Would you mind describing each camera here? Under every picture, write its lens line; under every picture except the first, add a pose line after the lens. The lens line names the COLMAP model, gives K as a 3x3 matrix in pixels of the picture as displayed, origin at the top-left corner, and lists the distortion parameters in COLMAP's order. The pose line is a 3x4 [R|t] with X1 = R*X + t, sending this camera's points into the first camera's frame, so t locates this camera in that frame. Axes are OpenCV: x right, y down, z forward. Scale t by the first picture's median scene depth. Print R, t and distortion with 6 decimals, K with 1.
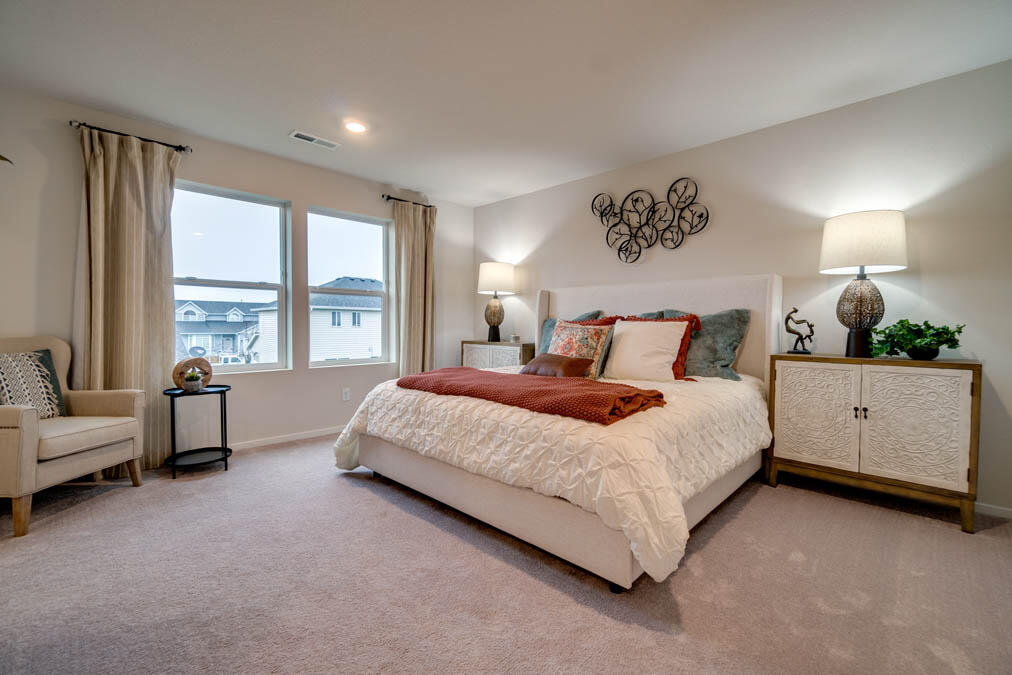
lens RADIAL K [[438.3, 0, 508.5], [0, 438.3, 336.2], [0, 0, 1]] dist [-0.002285, 0.000254]
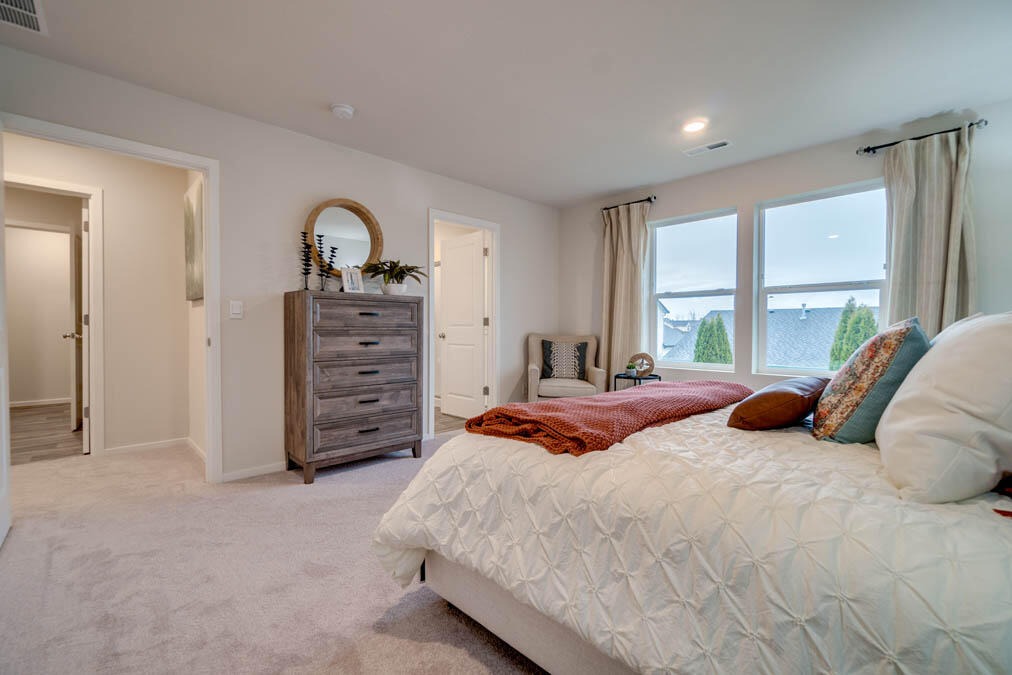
lens RADIAL K [[438.3, 0, 509.4], [0, 438.3, 333.9], [0, 0, 1]] dist [-0.002285, 0.000254]
pose [[-0.033969, 0.007656, -0.999394, 0.529269], [-0.032153, 0.999445, 0.008749, -0.006511], [0.998906, 0.032431, -0.033704, 0.521494]]
